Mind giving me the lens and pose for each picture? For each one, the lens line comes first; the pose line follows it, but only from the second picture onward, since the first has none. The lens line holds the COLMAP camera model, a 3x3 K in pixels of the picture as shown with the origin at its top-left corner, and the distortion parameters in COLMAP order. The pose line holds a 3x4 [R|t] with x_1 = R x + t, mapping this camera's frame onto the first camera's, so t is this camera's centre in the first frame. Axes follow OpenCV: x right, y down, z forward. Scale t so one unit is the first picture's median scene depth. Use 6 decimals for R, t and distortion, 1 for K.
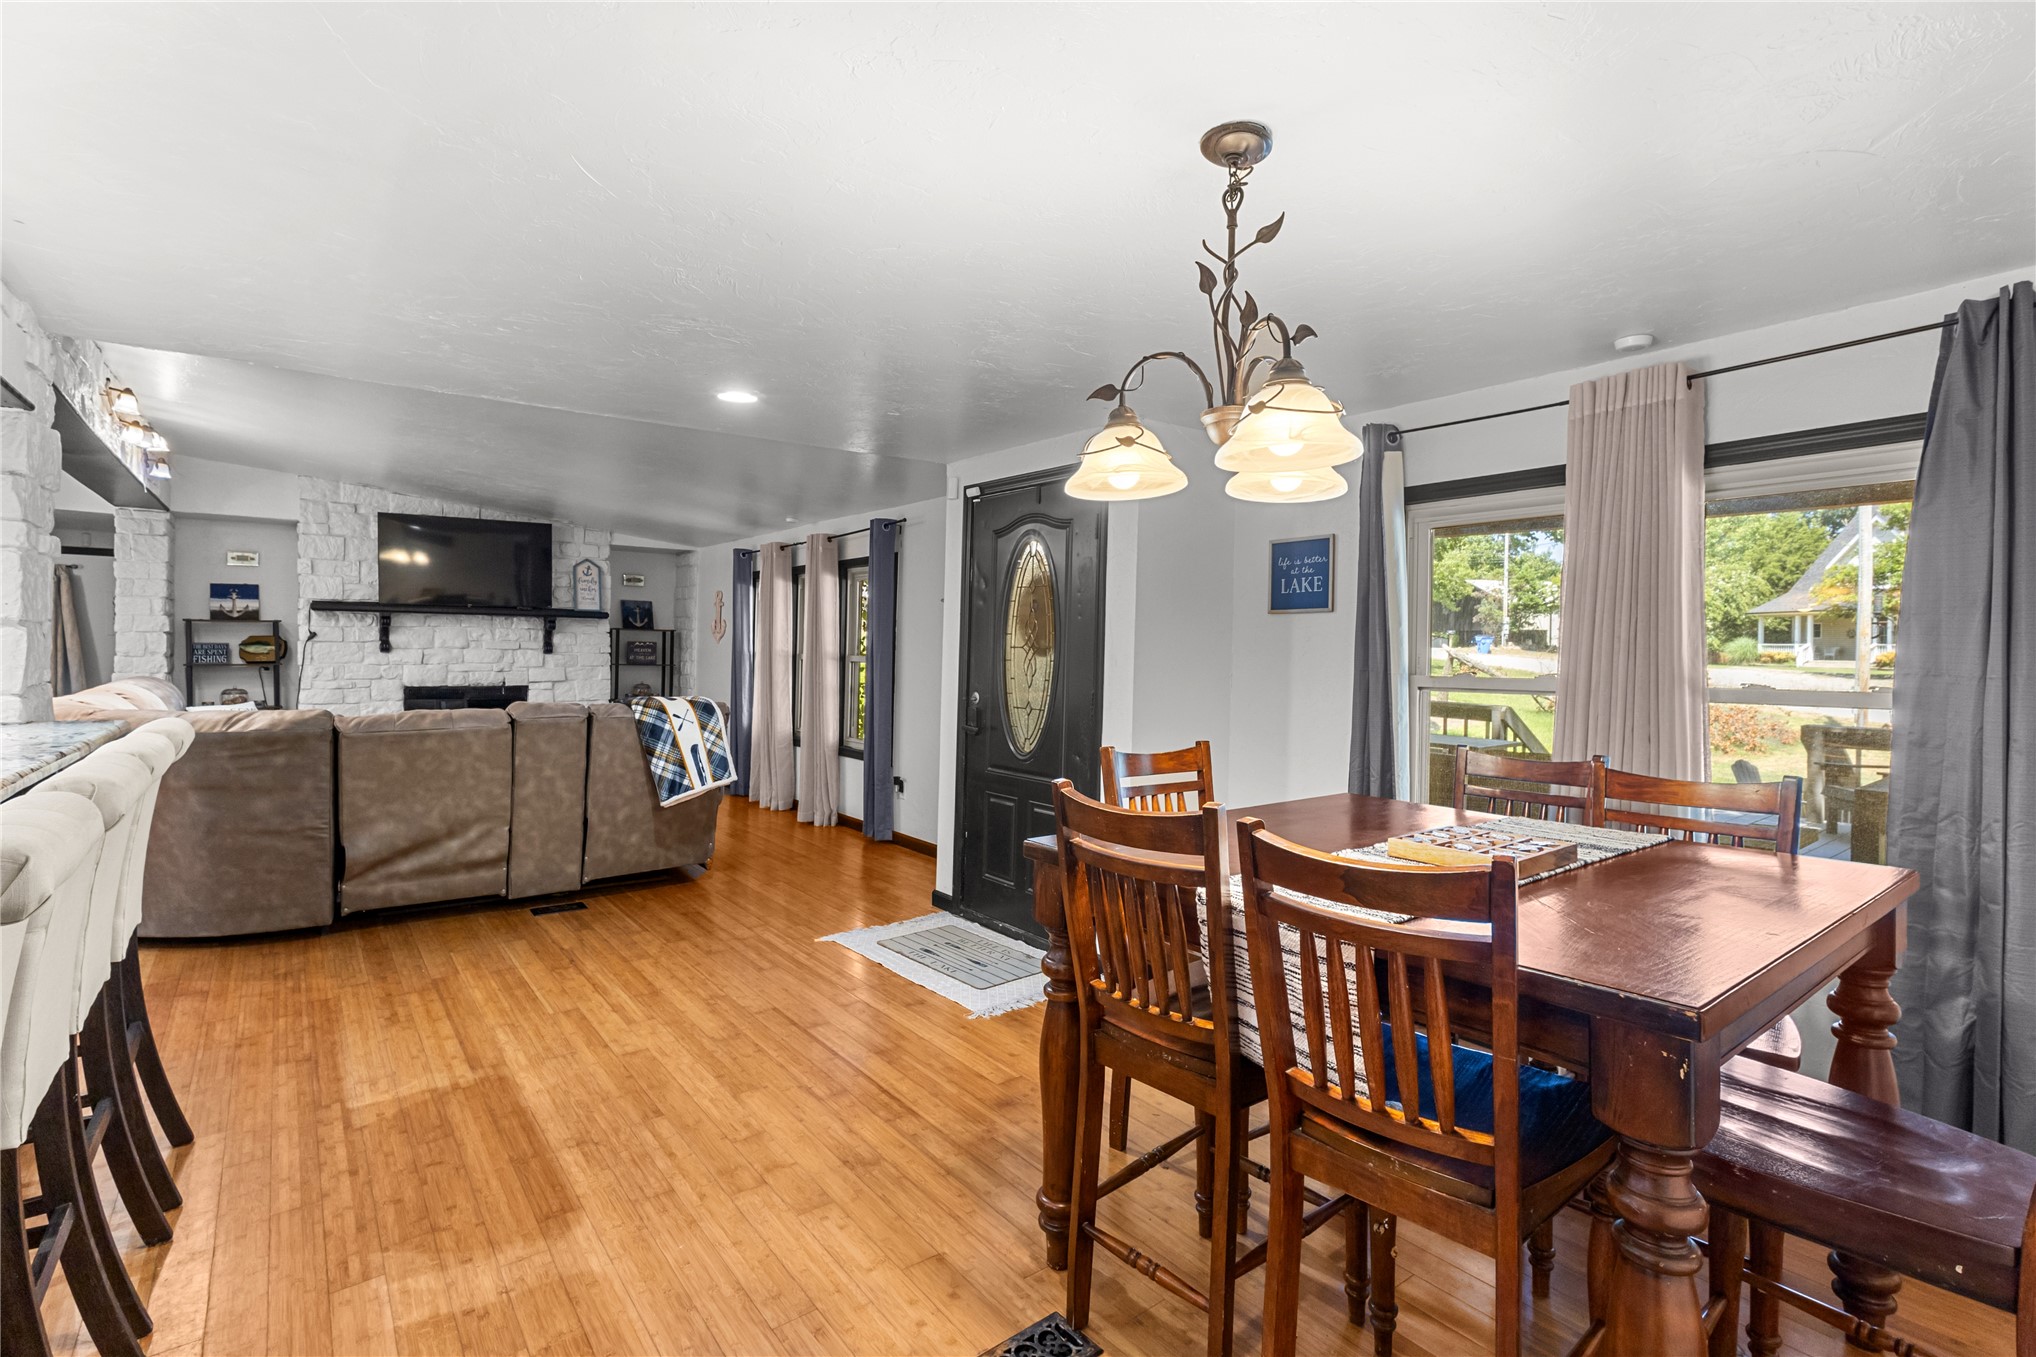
lens RADIAL K [[941.3, 0, 1000.5], [0, 941.3, 662.7], [0, 0, 1]] dist [0.013357, 0.000009]
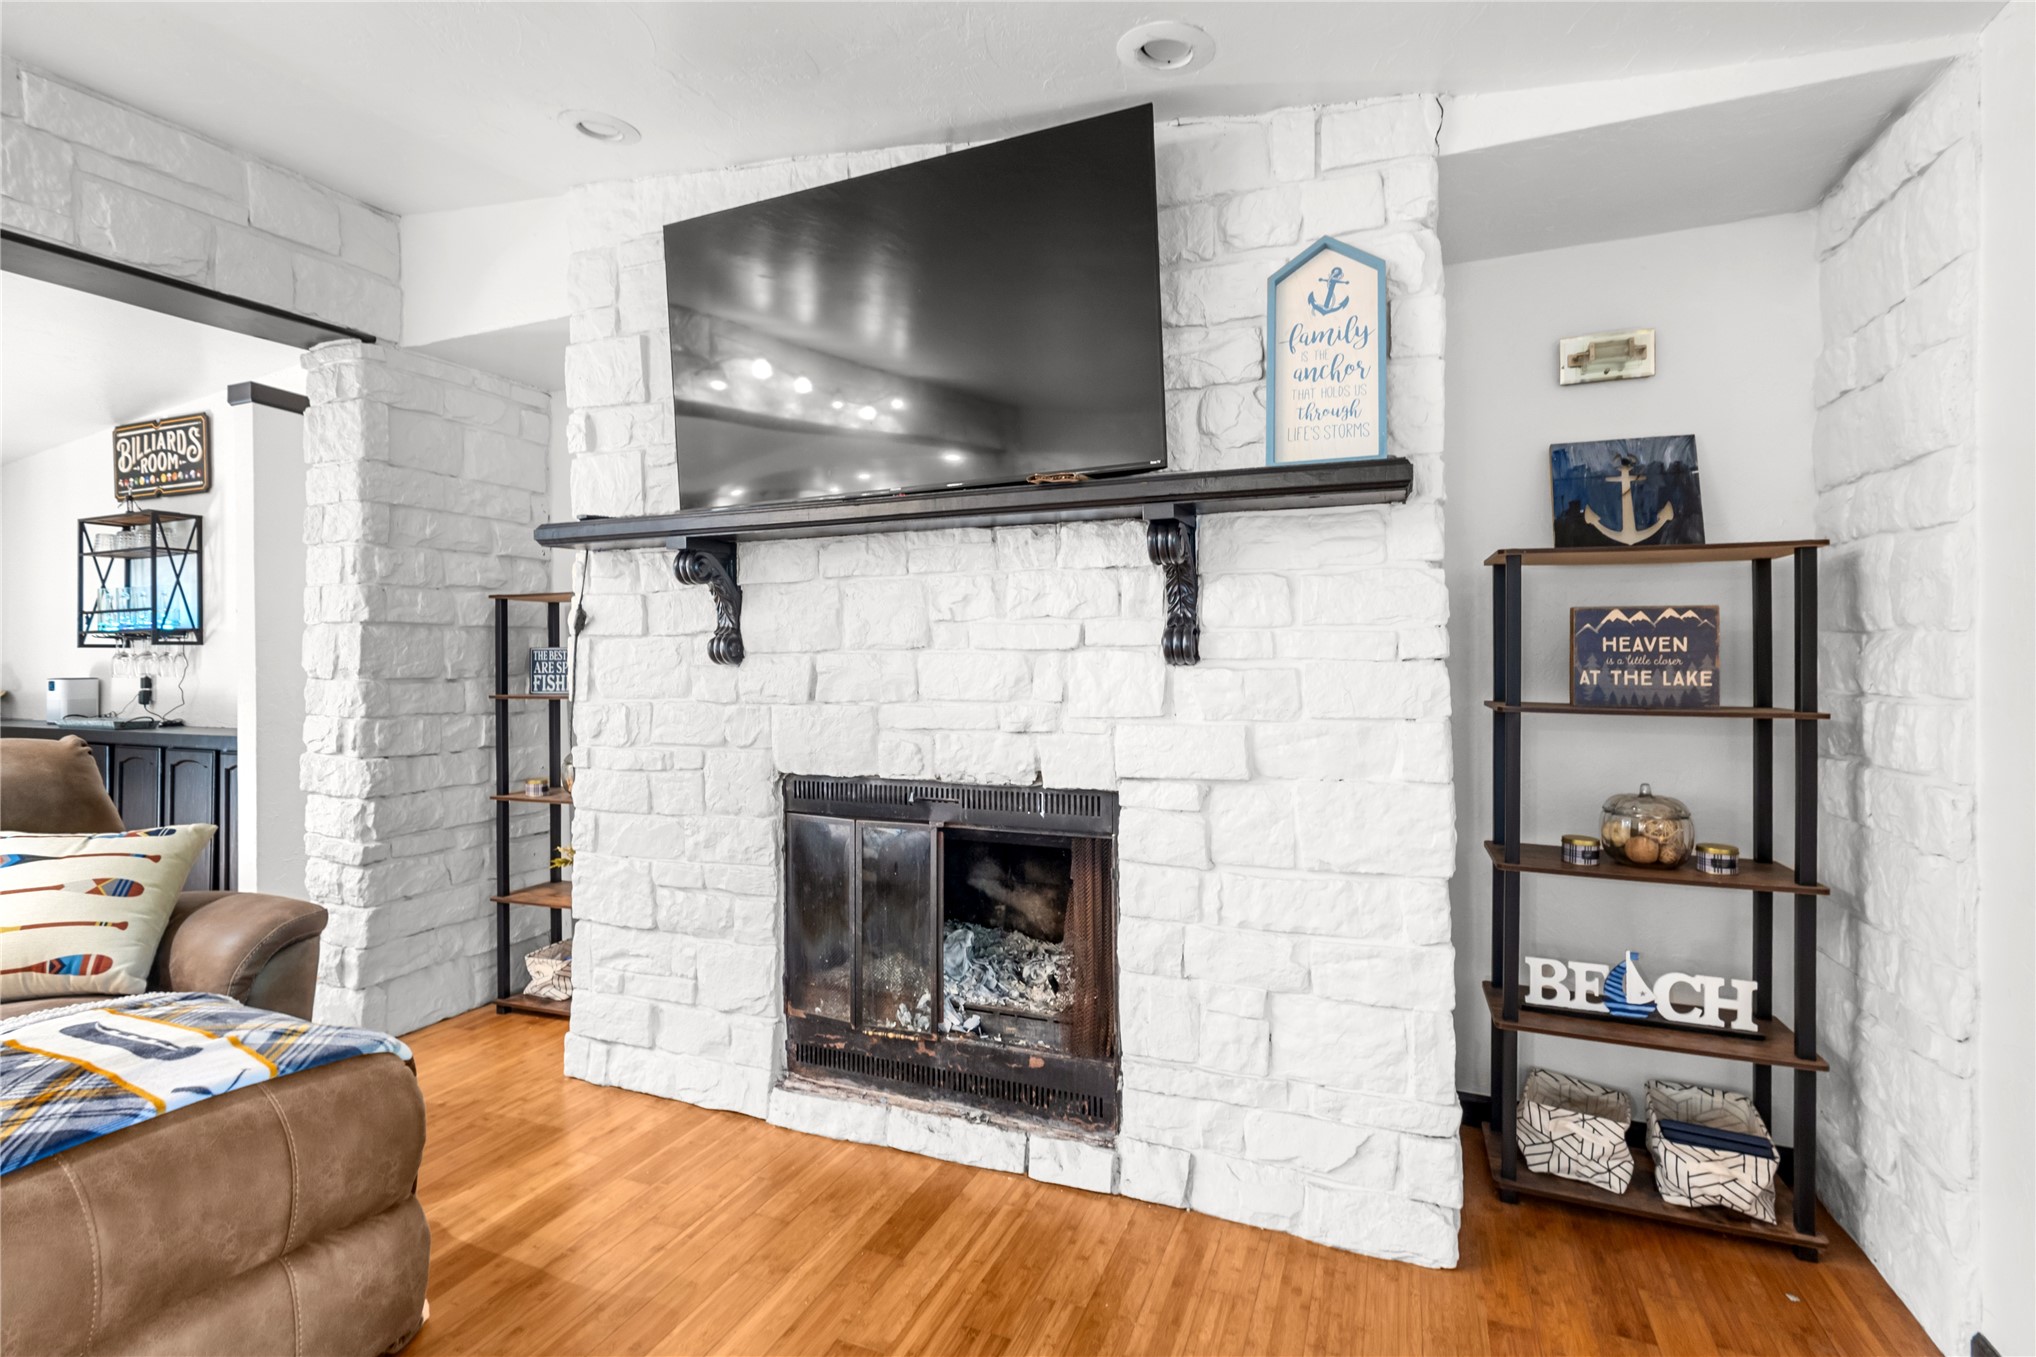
lens RADIAL K [[966.3, 0, 1010.1], [0, 966.3, 640.9], [0, 0, 1]] dist [0.000206, 0.001038]
pose [[0.509020, -0.029664, -0.860244, -0.320266], [0.000278, 0.999412, -0.034298, -0.007980], [0.860755, 0.017219, 0.508728, 0.932279]]
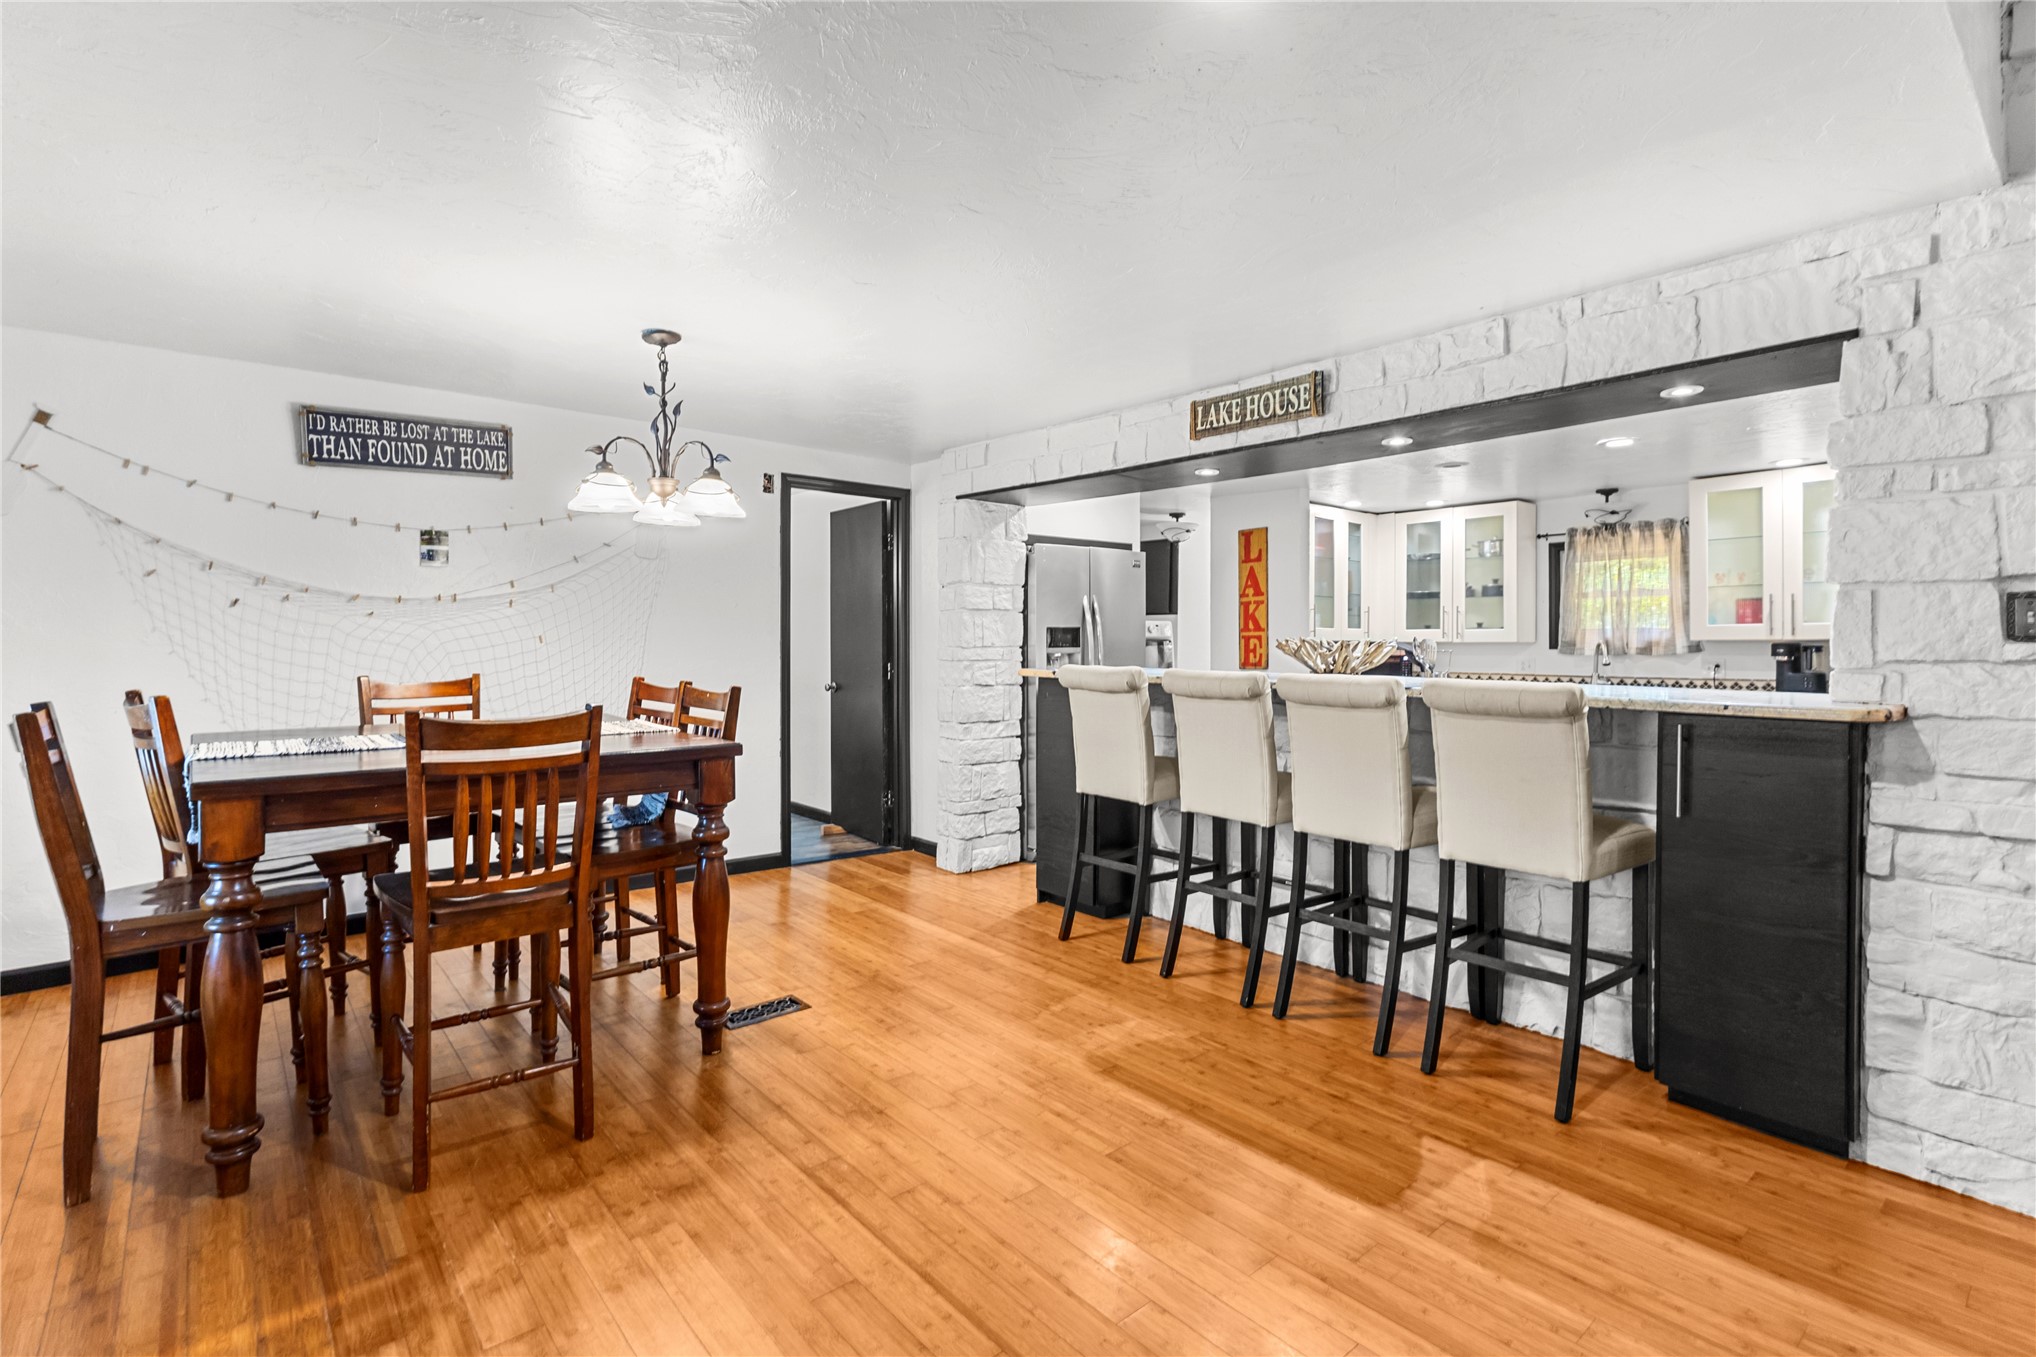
lens RADIAL K [[948.5, 0, 1014.3], [0, 948.5, 653.3], [0, 0, 1]] dist [0.001925, 0.000265]
pose [[-0.998142, -0.017208, -0.058458, -0.074923], [-0.018834, 0.999448, 0.027366, 0.003245], [0.057955, 0.028416, -0.997915, 0.627338]]
